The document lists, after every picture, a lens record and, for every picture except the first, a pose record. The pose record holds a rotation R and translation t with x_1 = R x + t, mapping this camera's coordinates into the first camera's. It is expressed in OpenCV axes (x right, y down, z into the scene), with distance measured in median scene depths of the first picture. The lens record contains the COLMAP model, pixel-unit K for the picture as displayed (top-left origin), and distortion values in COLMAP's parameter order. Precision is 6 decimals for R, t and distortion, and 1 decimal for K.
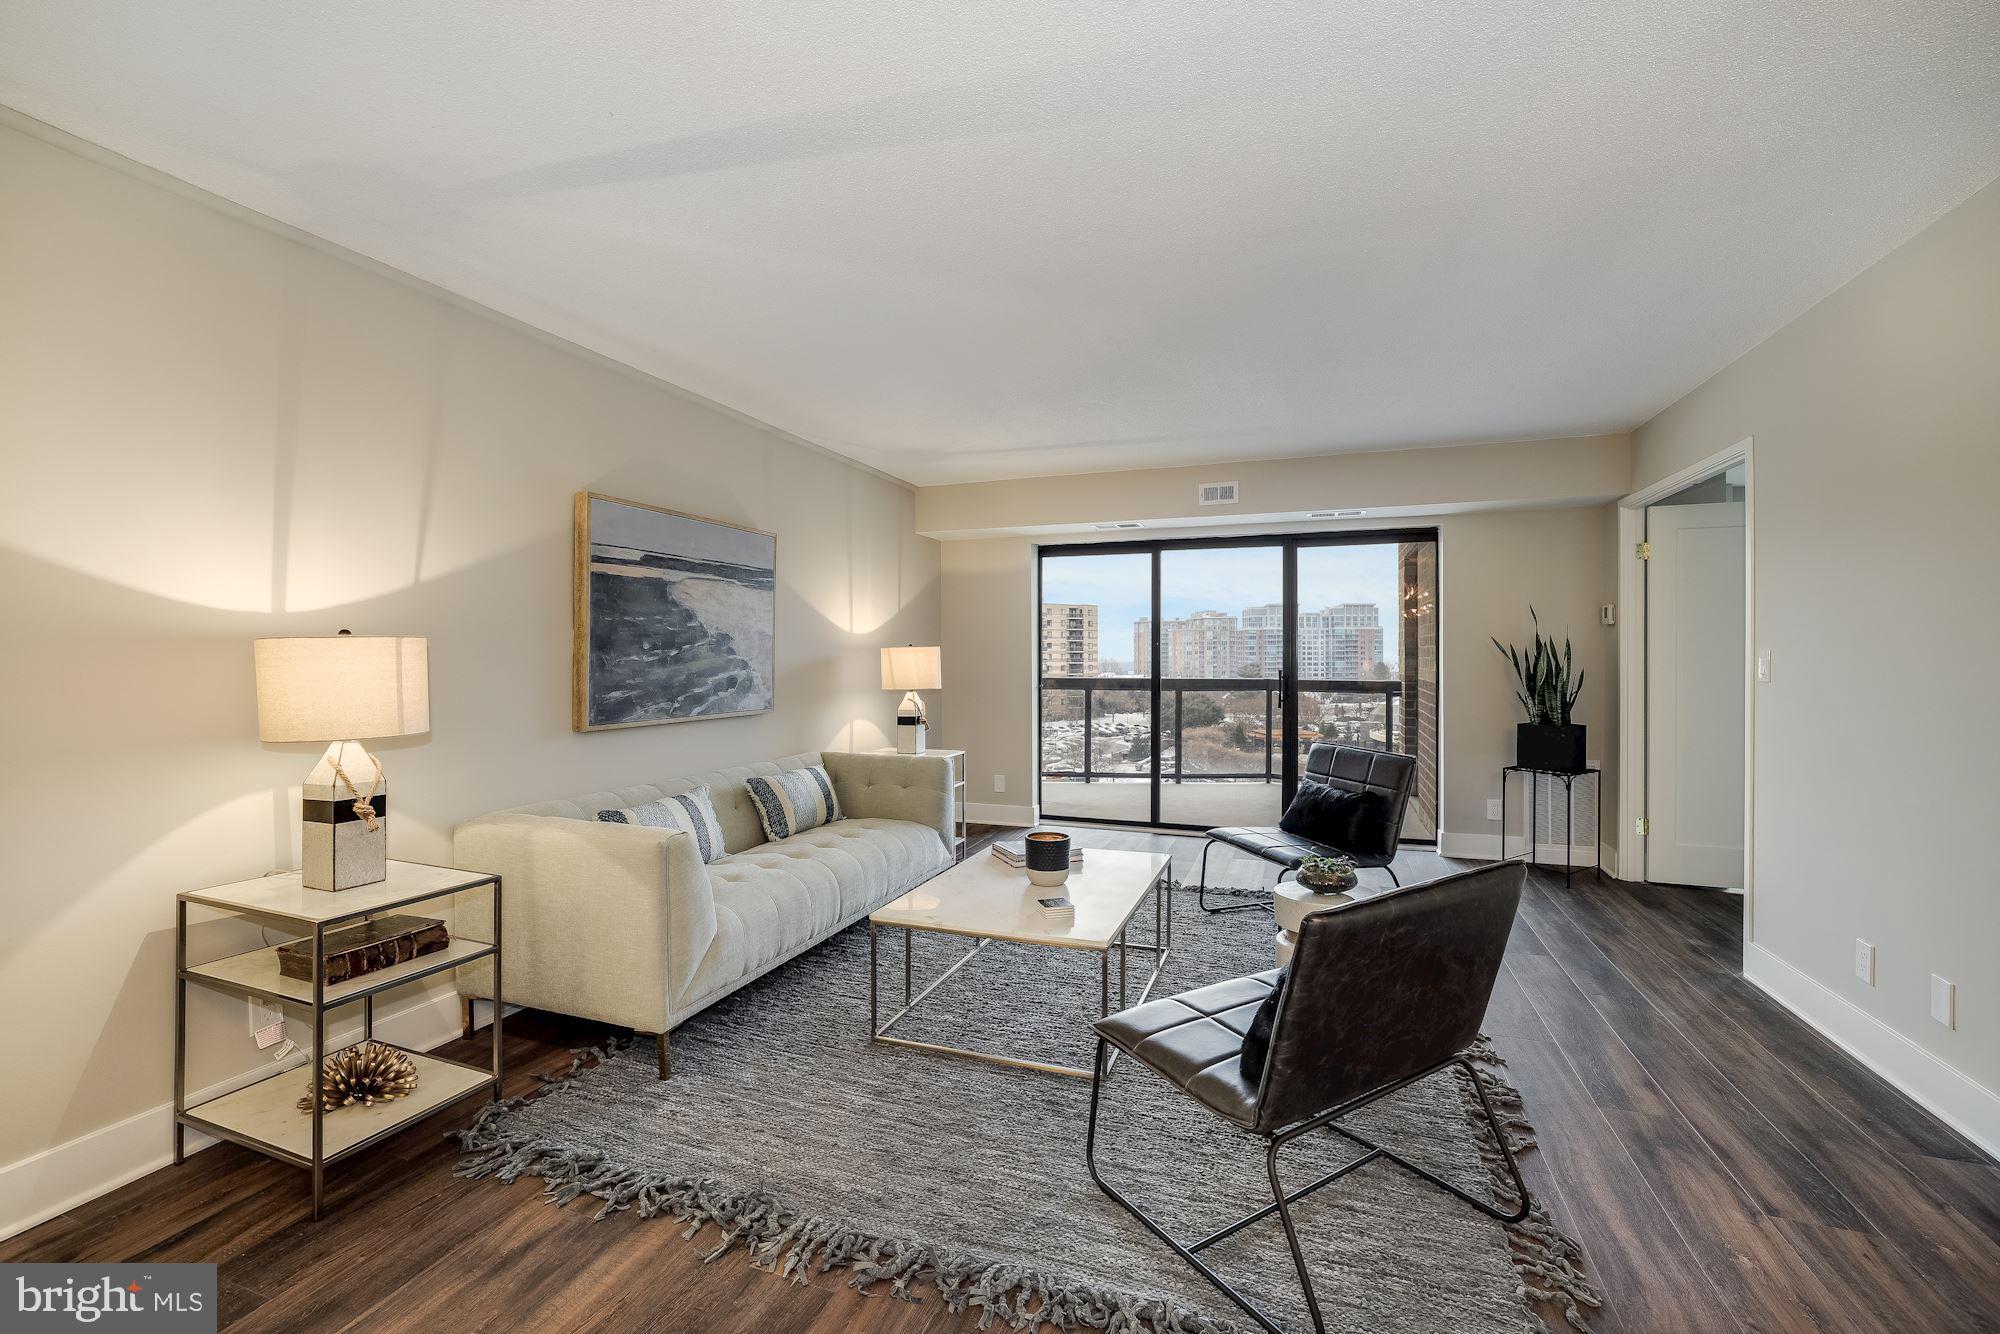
lens RADIAL K [[847.4, 0, 995.2], [0, 847.4, 660.8], [0, 0, 1]] dist [-0.045817, 0.018066]
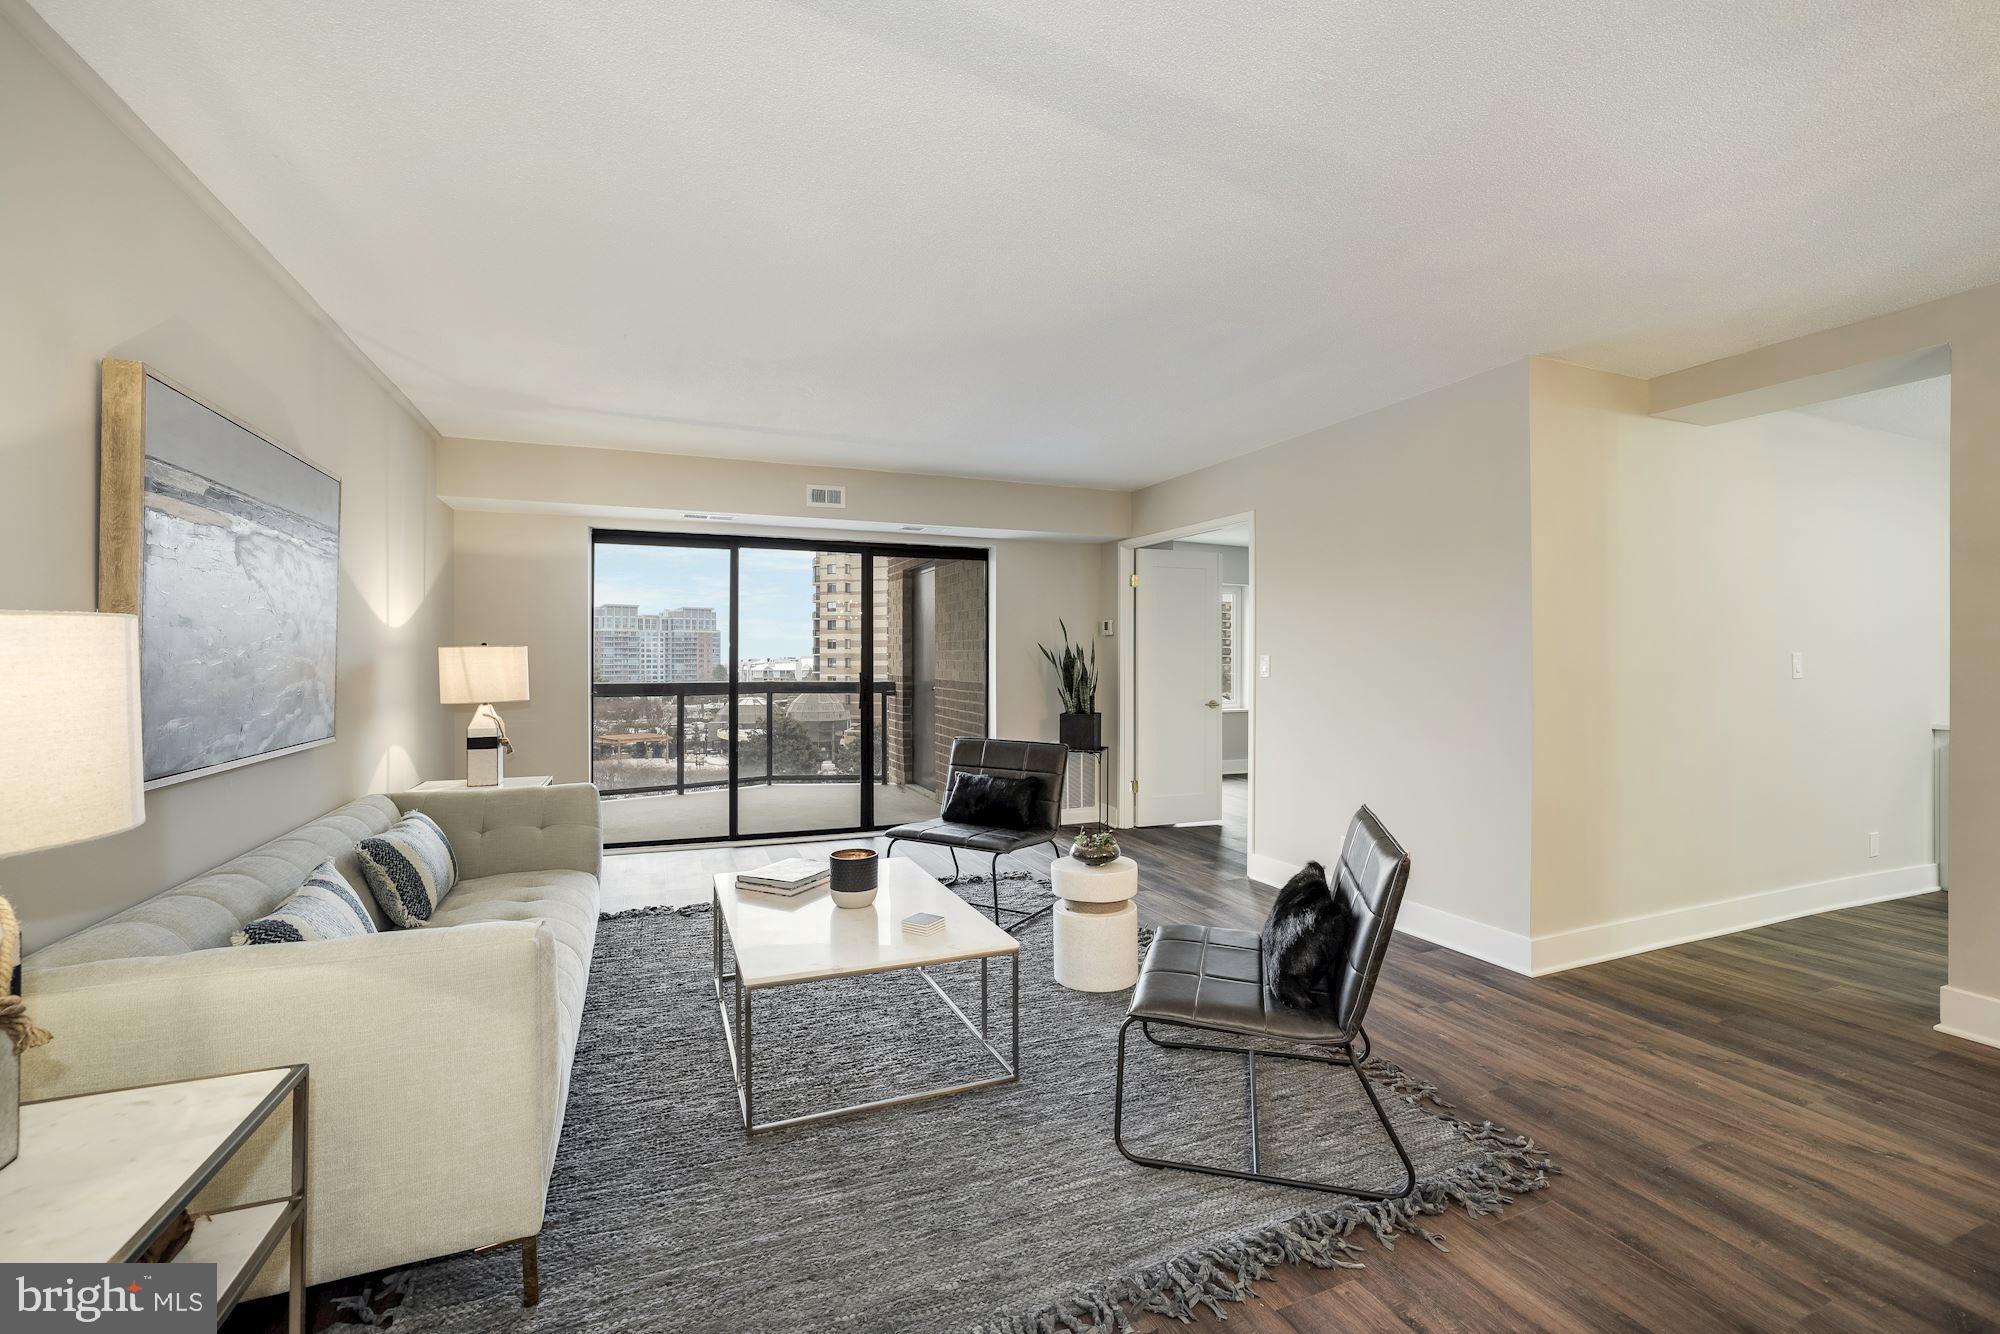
lens RADIAL K [[847.4, 0, 995.2], [0, 847.4, 660.8], [0, 0, 1]] dist [-0.045817, 0.018066]
pose [[0.732904, 0.000413, 0.680332, -0.312826], [0.001570, 0.999996, -0.002297, -0.000894], [-0.680330, 0.002752, 0.732900, 0.150494]]
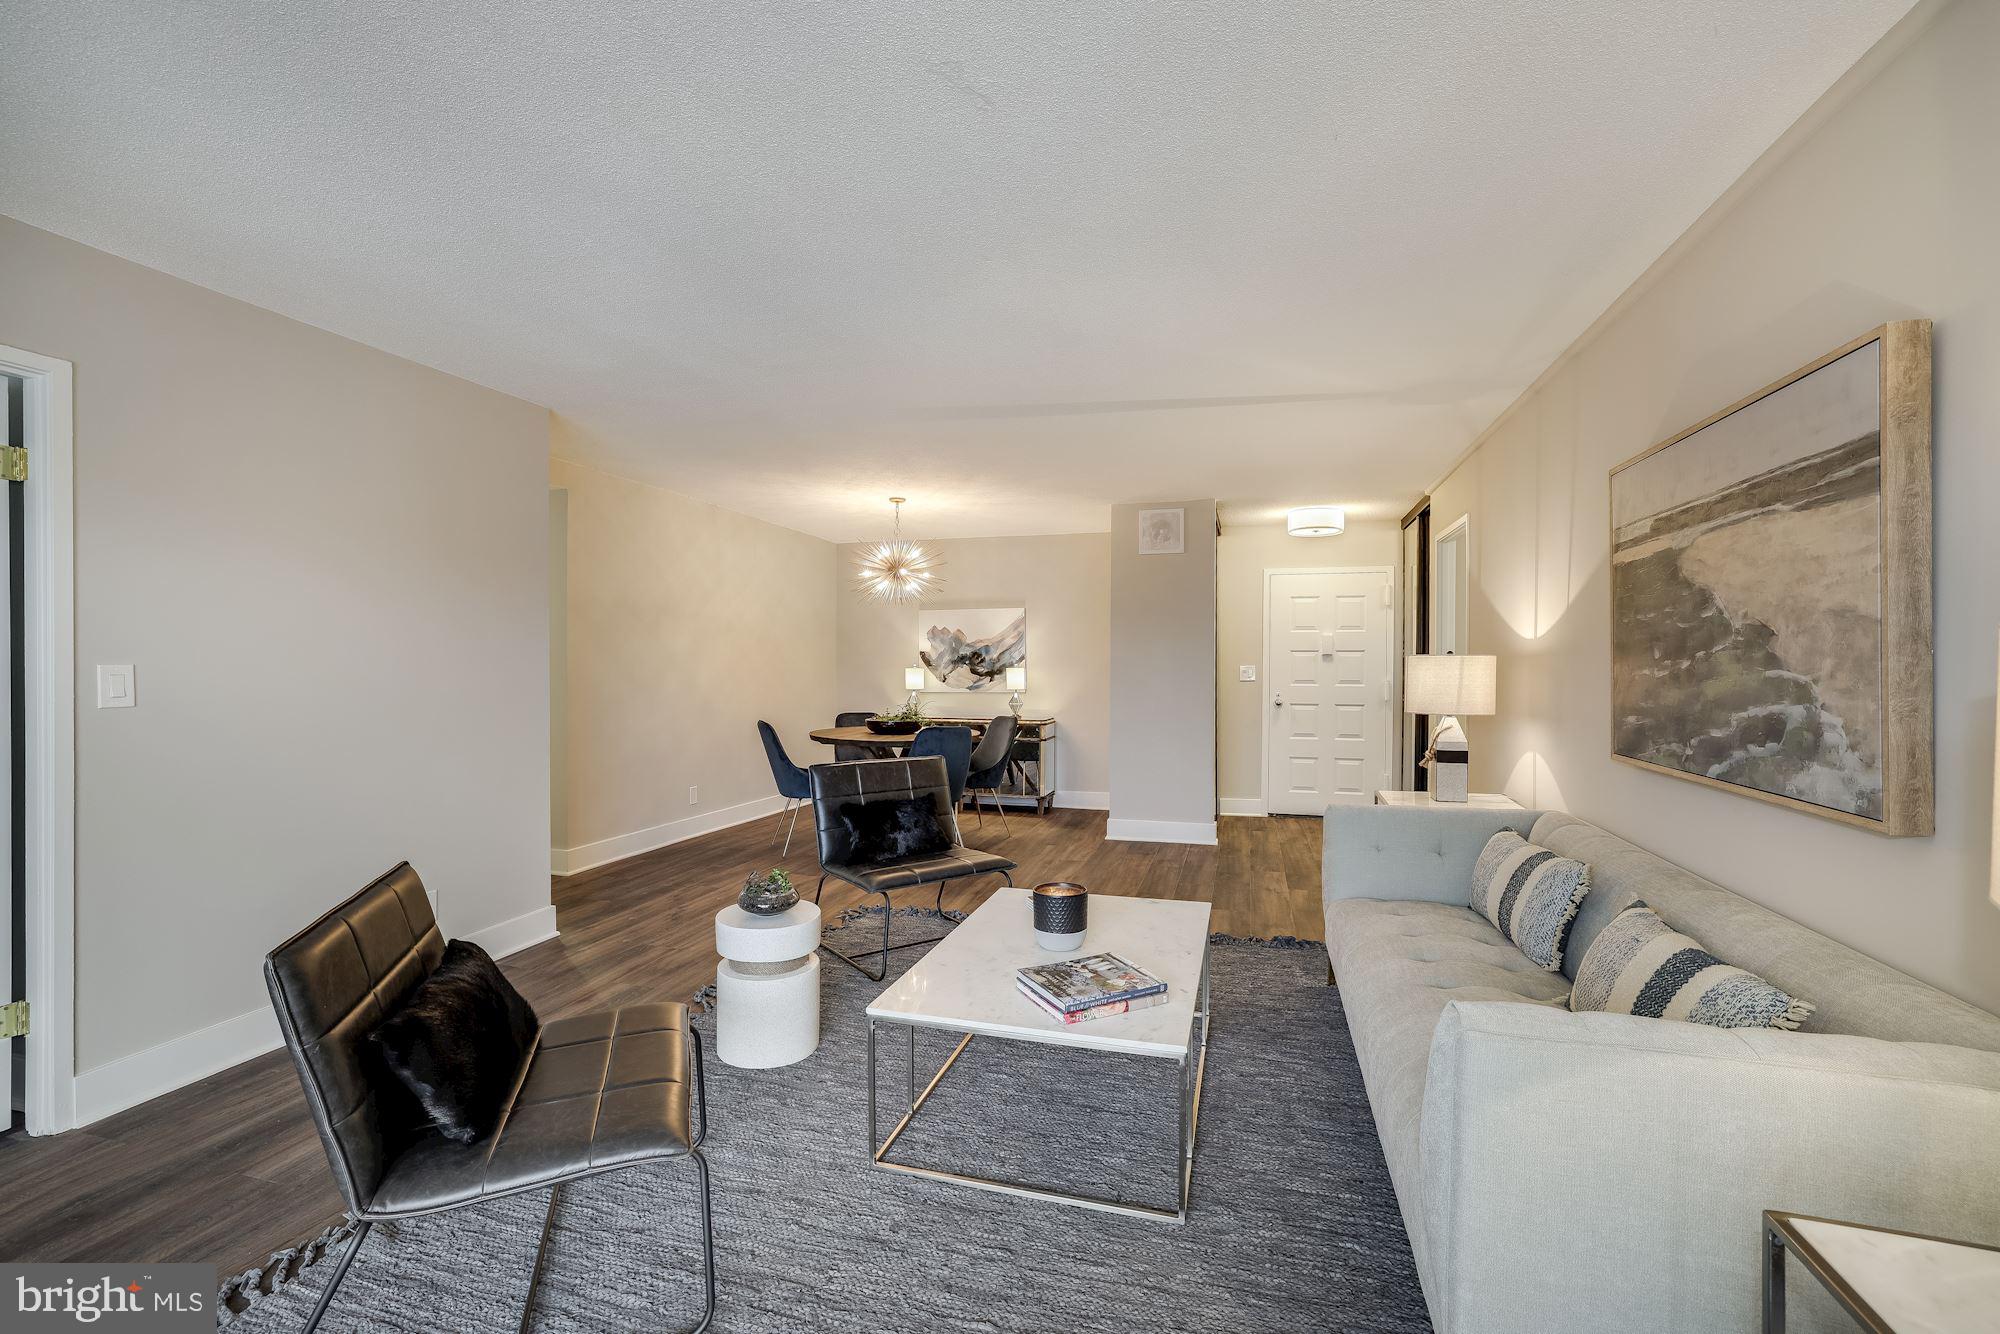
lens RADIAL K [[847.4, 0, 995.2], [0, 847.4, 660.8], [0, 0, 1]] dist [-0.045817, 0.018066]
pose [[-0.997525, 0.004718, -0.070151, 0.126318], [0.004416, 0.999980, 0.004459, -0.013679], [0.070170, 0.004139, -0.997526, 1.257320]]
